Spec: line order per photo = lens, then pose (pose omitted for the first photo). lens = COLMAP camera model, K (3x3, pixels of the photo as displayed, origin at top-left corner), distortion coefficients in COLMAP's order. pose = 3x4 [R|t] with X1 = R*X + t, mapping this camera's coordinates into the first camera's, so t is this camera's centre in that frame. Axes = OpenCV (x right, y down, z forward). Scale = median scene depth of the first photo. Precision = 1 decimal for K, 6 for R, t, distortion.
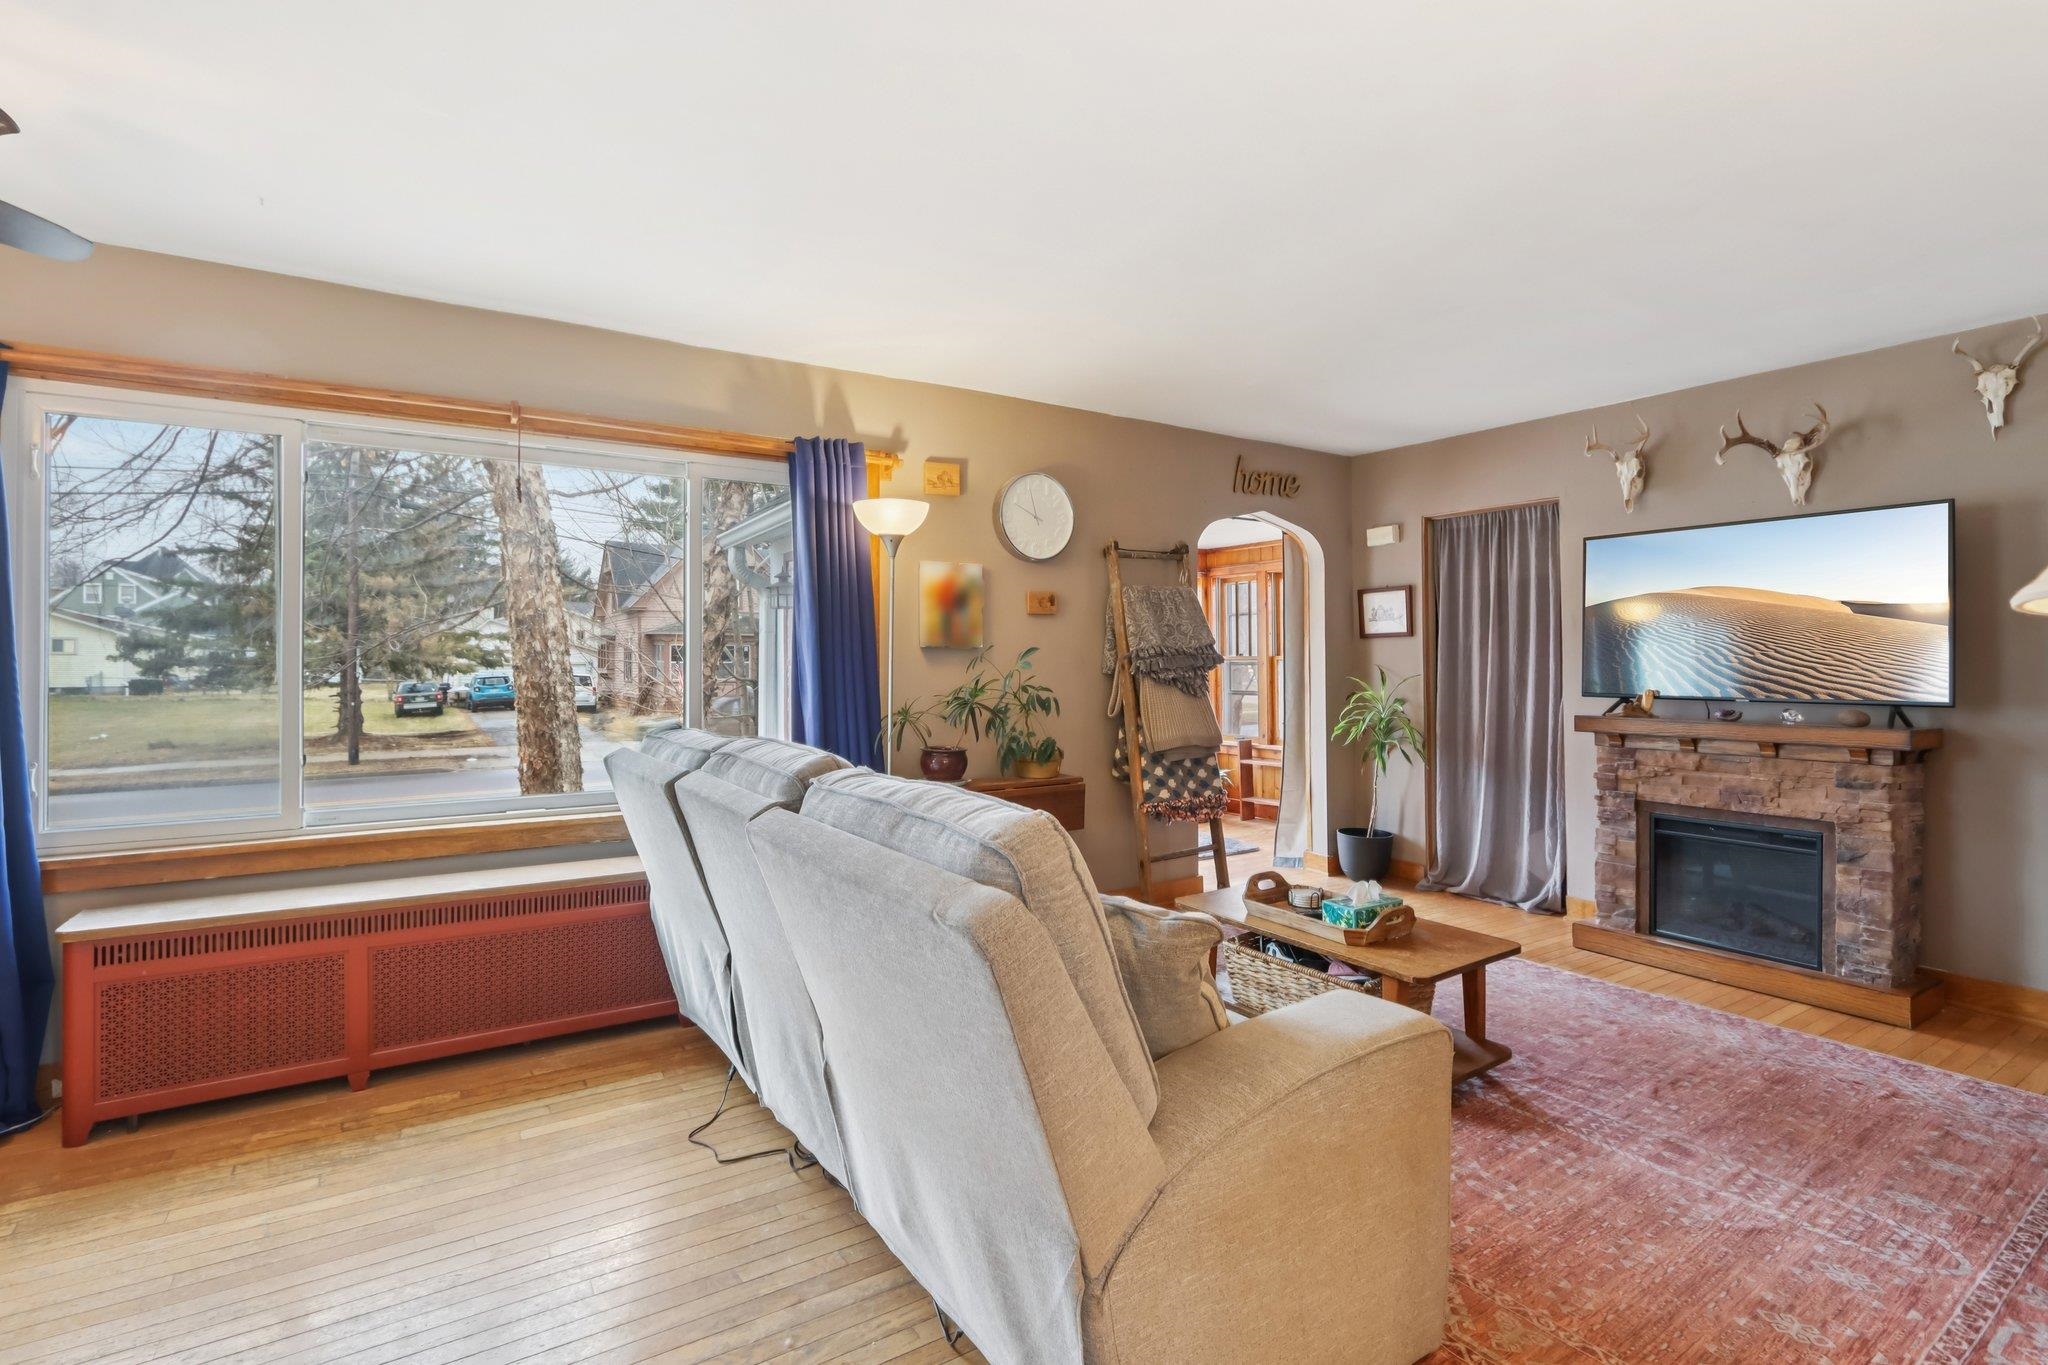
lens RADIAL K [[949.4, 0, 1013.4], [0, 949.4, 658.1], [0, 0, 1]] dist [-0.015008, 0.001984]
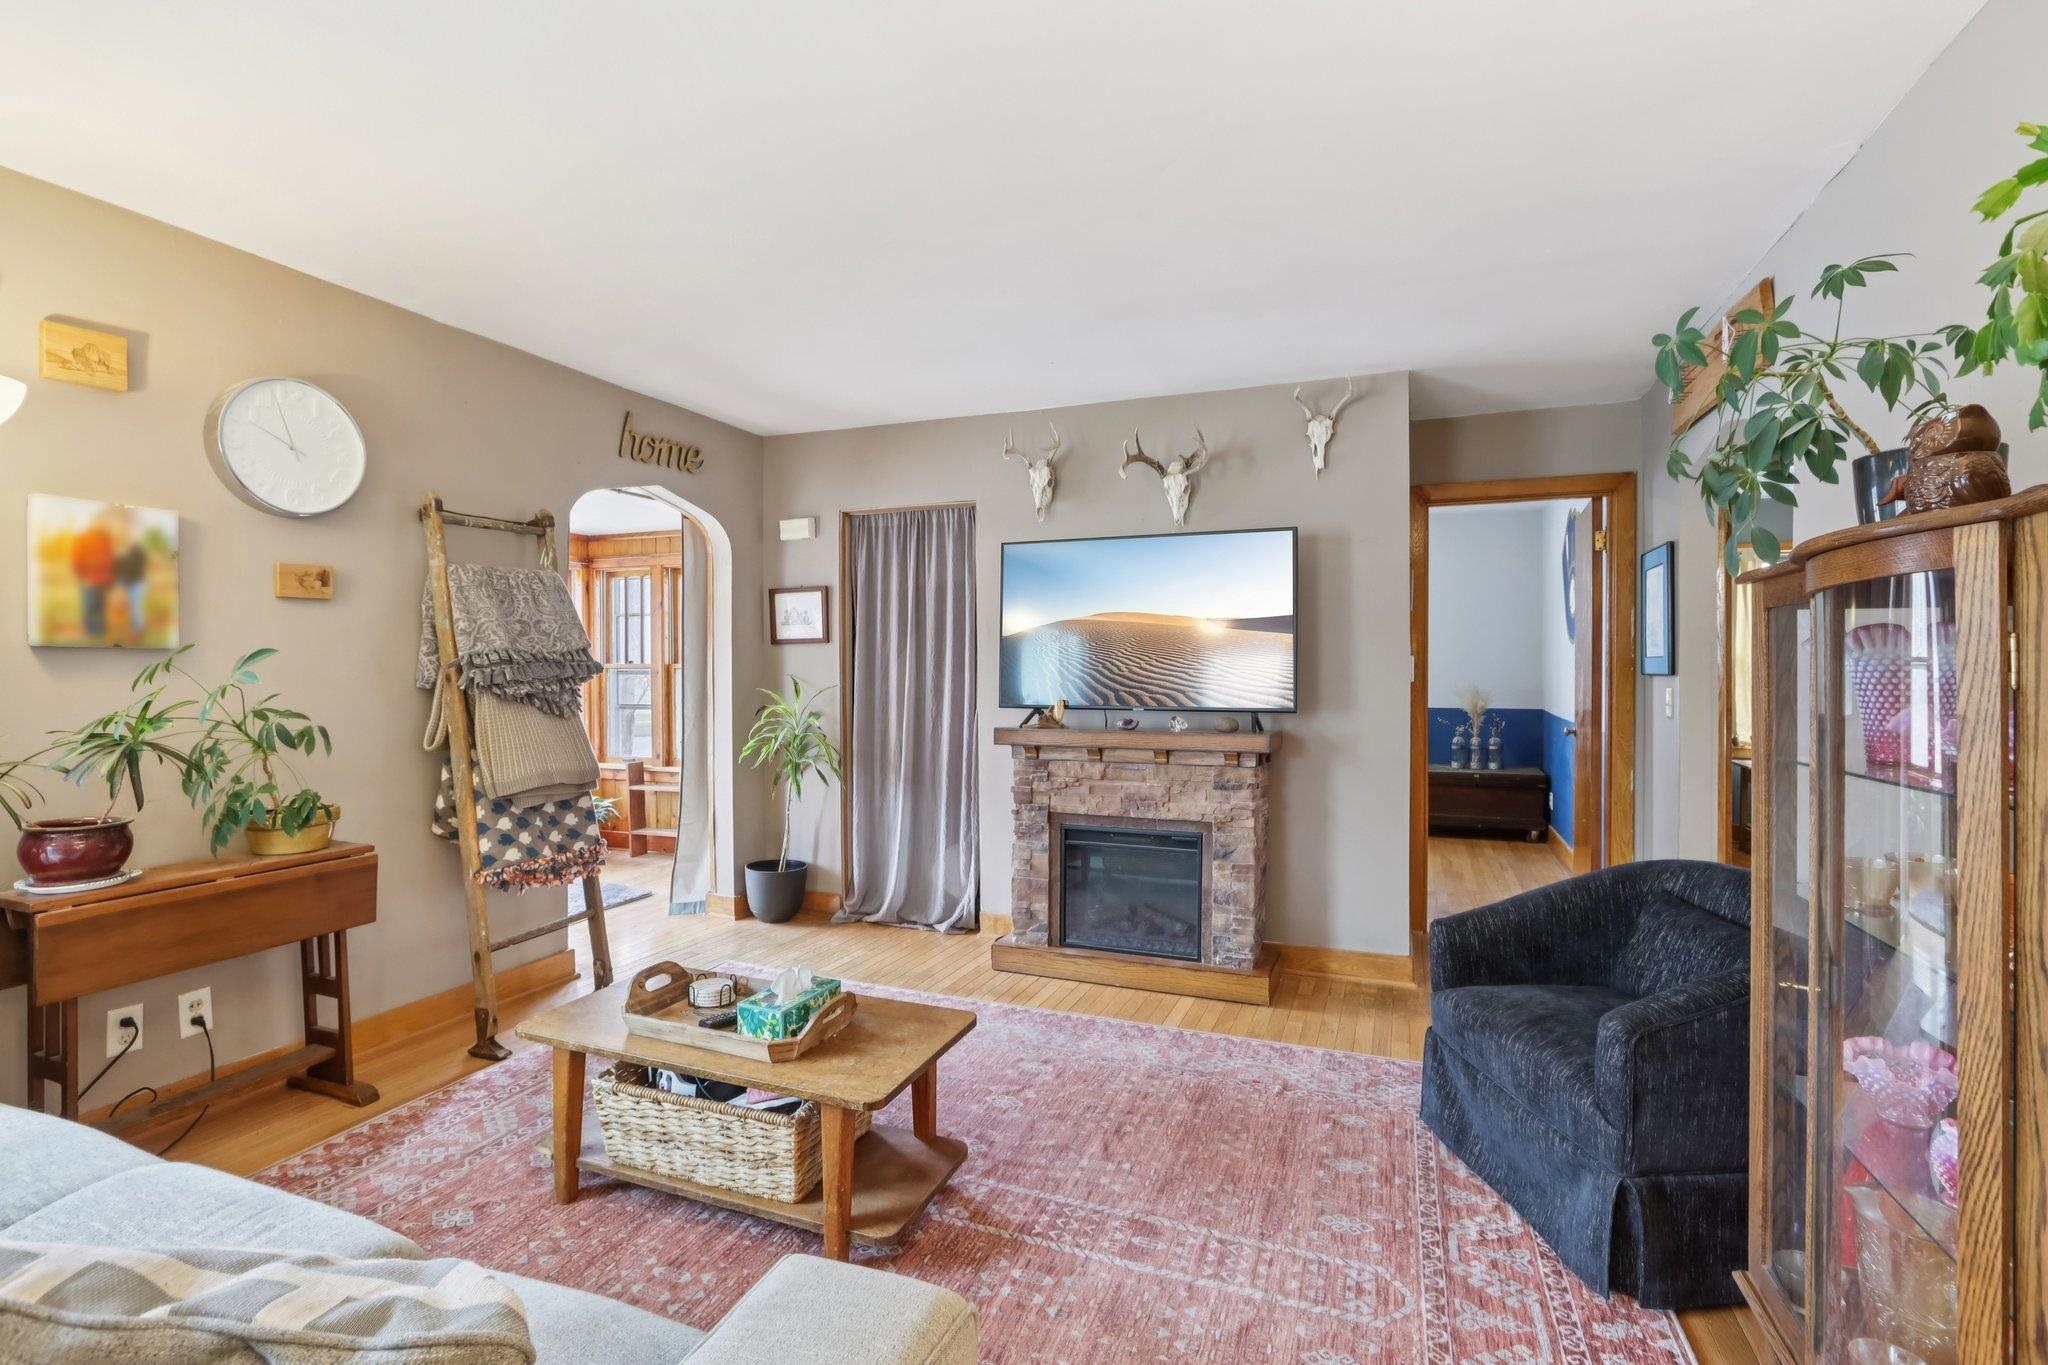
lens RADIAL K [[949.4, 0, 1031.5], [0, 949.4, 665.6], [0, 0, 1]] dist [-0.015008, 0.001984]
pose [[0.807358, 0.003583, 0.590050, 0.052646], [-0.003516, 0.999993, -0.001260, -0.000964], [-0.590051, -0.001057, 0.807365, 0.185764]]
